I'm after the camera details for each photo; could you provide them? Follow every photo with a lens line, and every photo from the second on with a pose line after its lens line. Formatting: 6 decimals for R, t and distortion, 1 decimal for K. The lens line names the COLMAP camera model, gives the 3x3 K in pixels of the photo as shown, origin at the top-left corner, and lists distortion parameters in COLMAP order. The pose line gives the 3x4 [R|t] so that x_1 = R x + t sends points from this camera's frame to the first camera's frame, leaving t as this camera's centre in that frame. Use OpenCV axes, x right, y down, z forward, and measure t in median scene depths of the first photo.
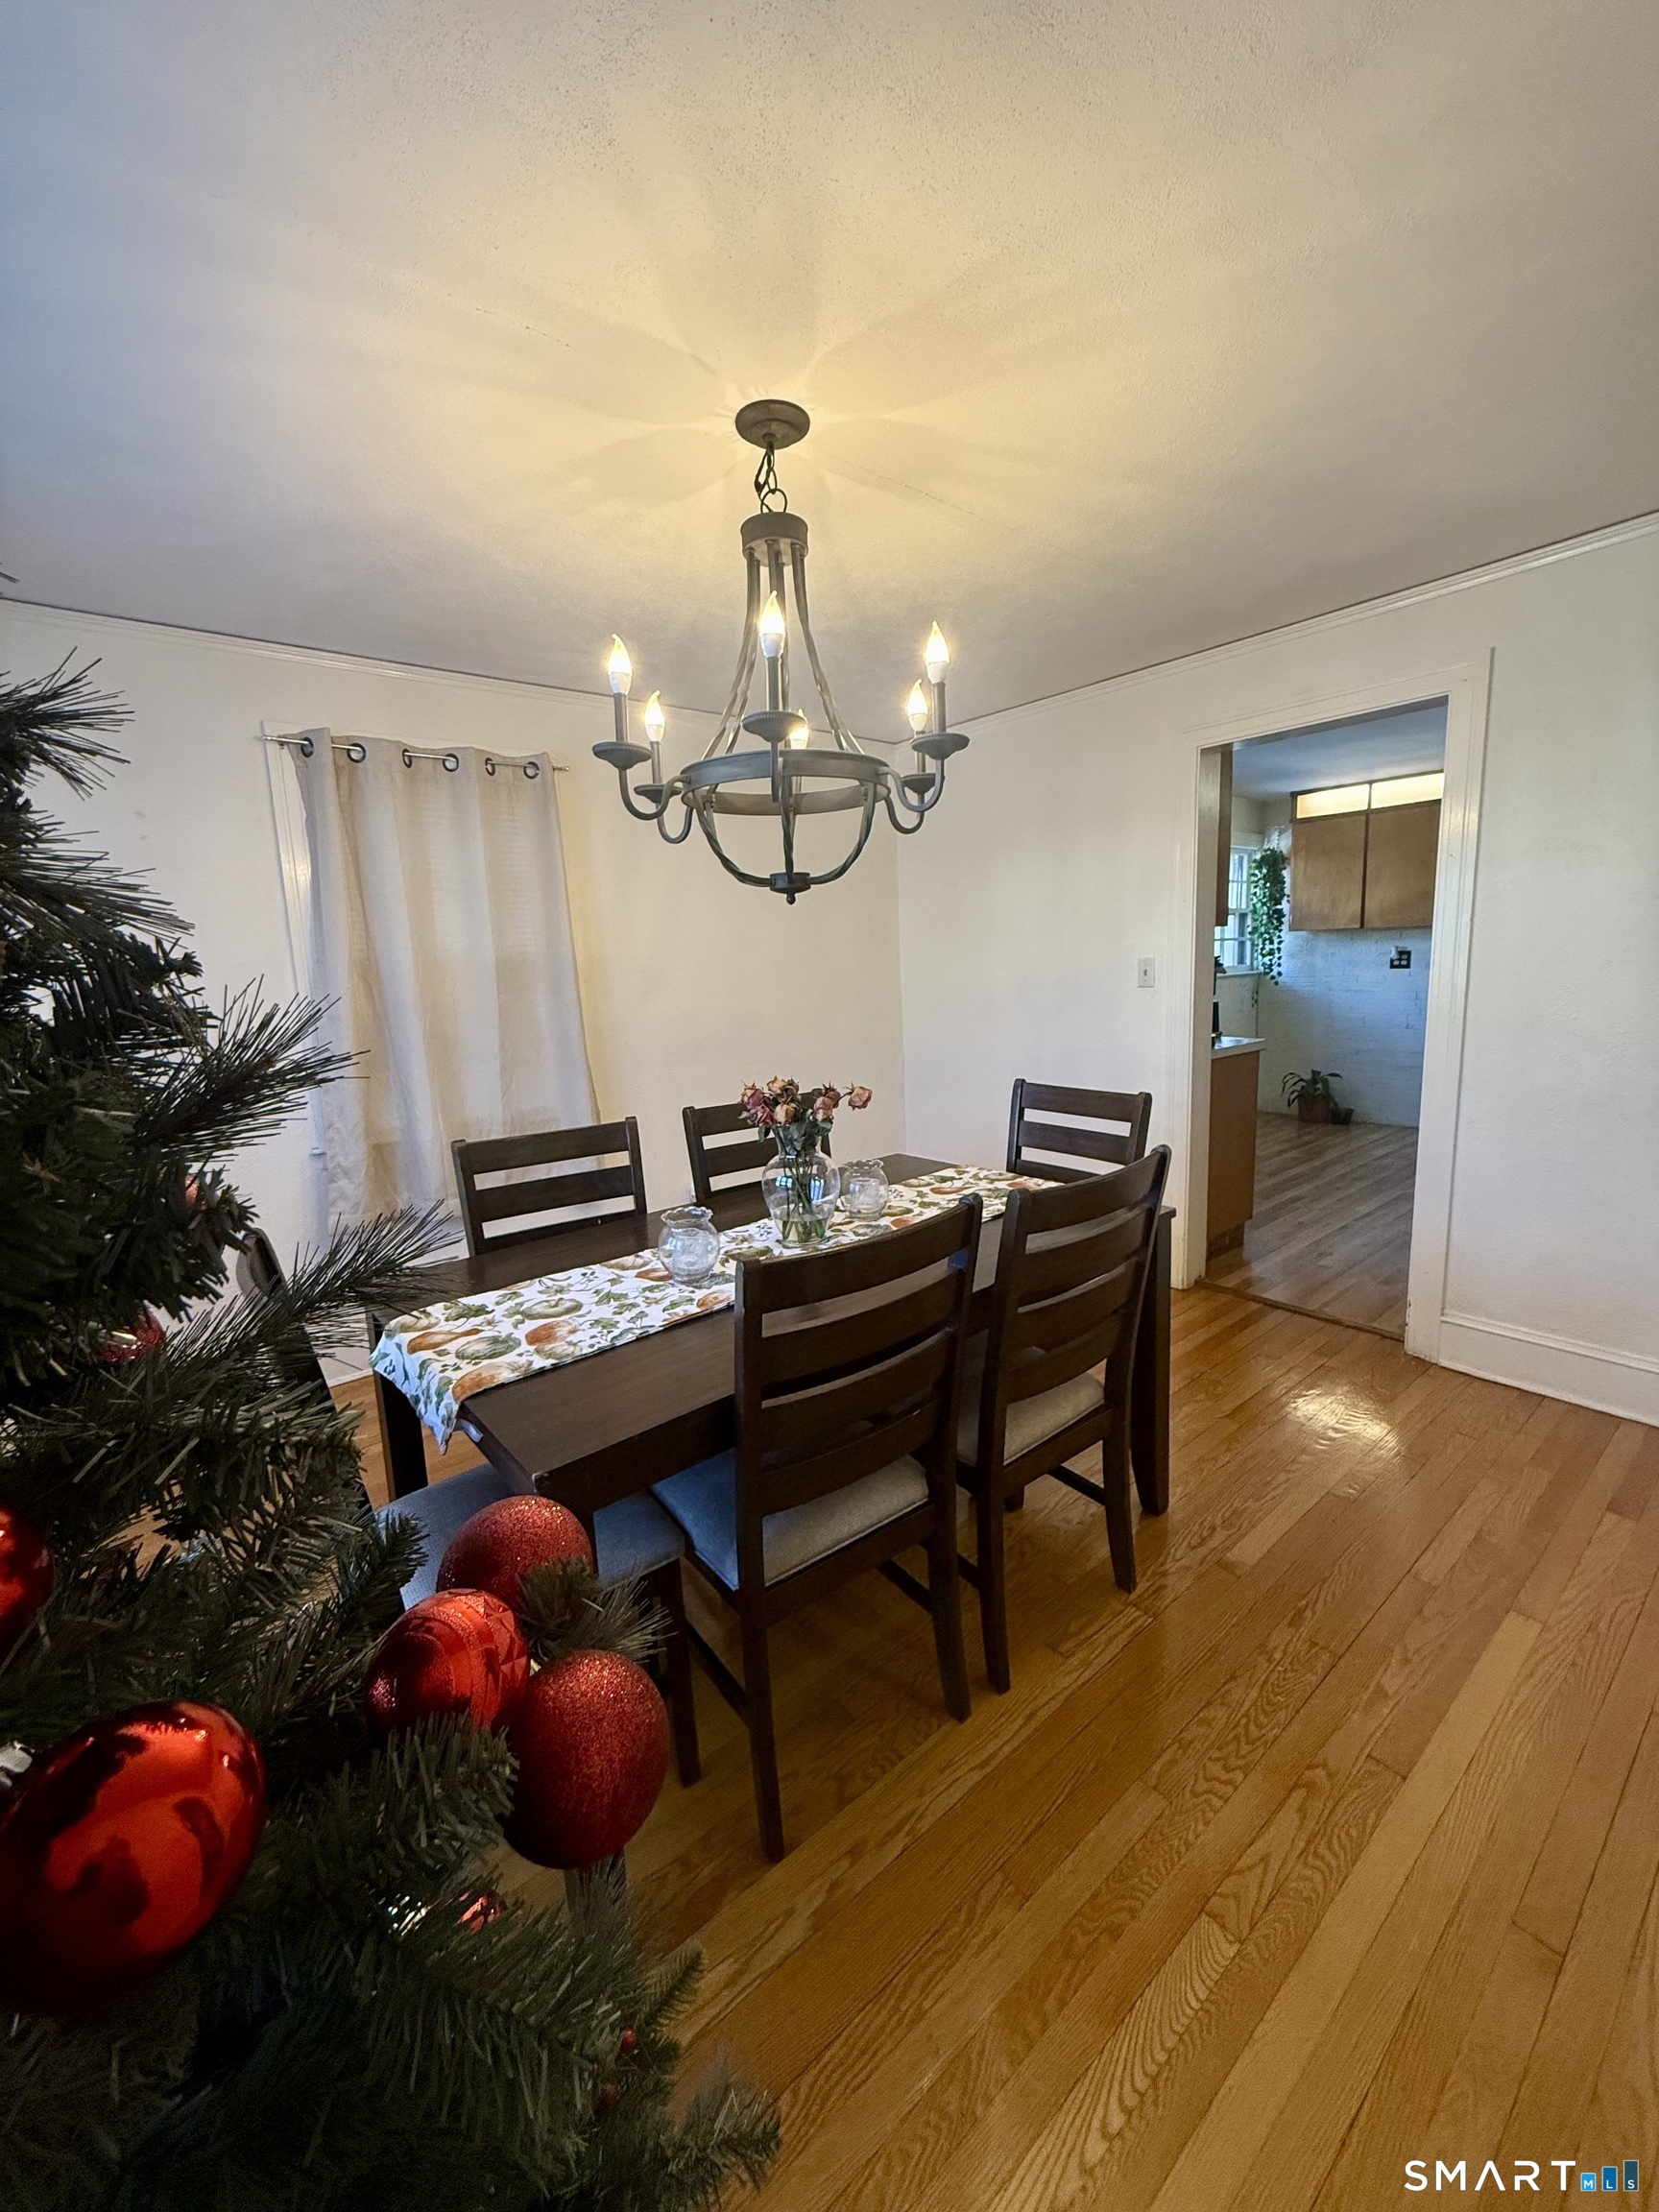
lens RADIAL K [[879.9, 0, 823.6], [0, 879.9, 1103.9], [0, 0, 1]] dist [-0.001564, -0.000148]
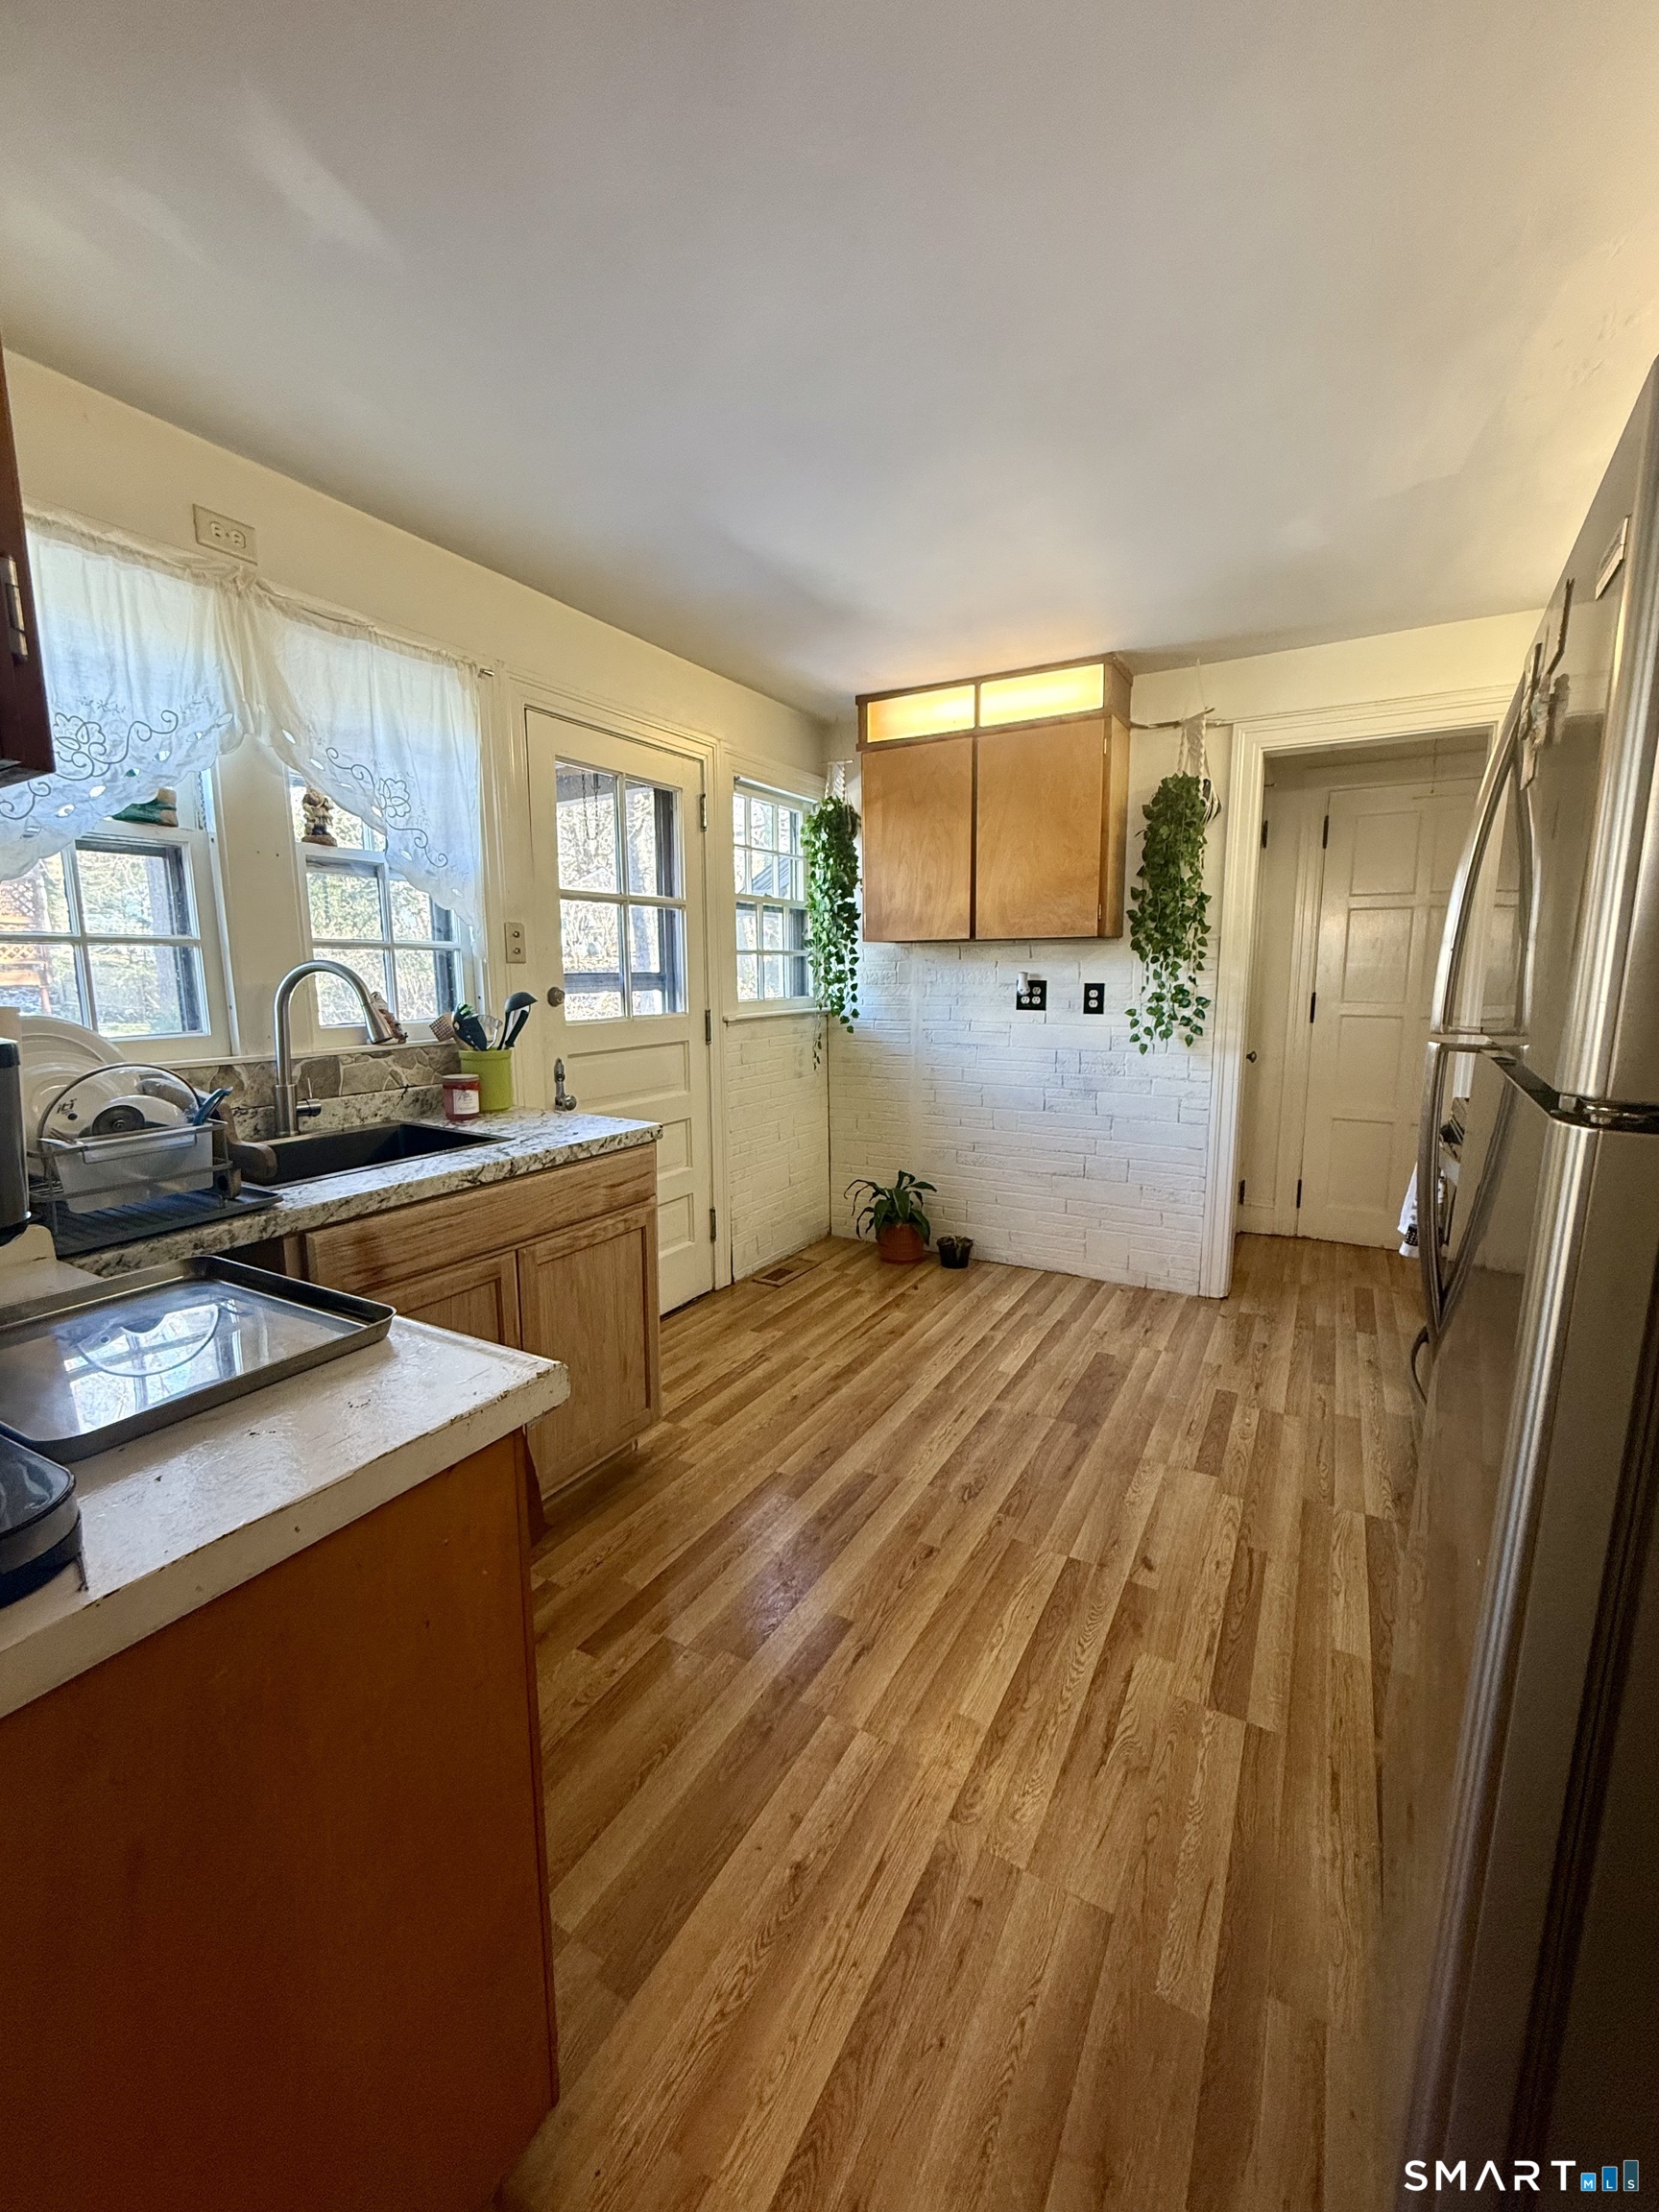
lens RADIAL K [[879.9, 0, 828.8], [0, 879.9, 1113.9], [0, 0, 1]] dist [-0.001564, -0.000148]
pose [[0.934249, -0.025947, 0.355675, 0.295638], [0.028907, 0.999578, -0.003009, -0.081094], [-0.355447, 0.013093, 0.934605, 0.464384]]
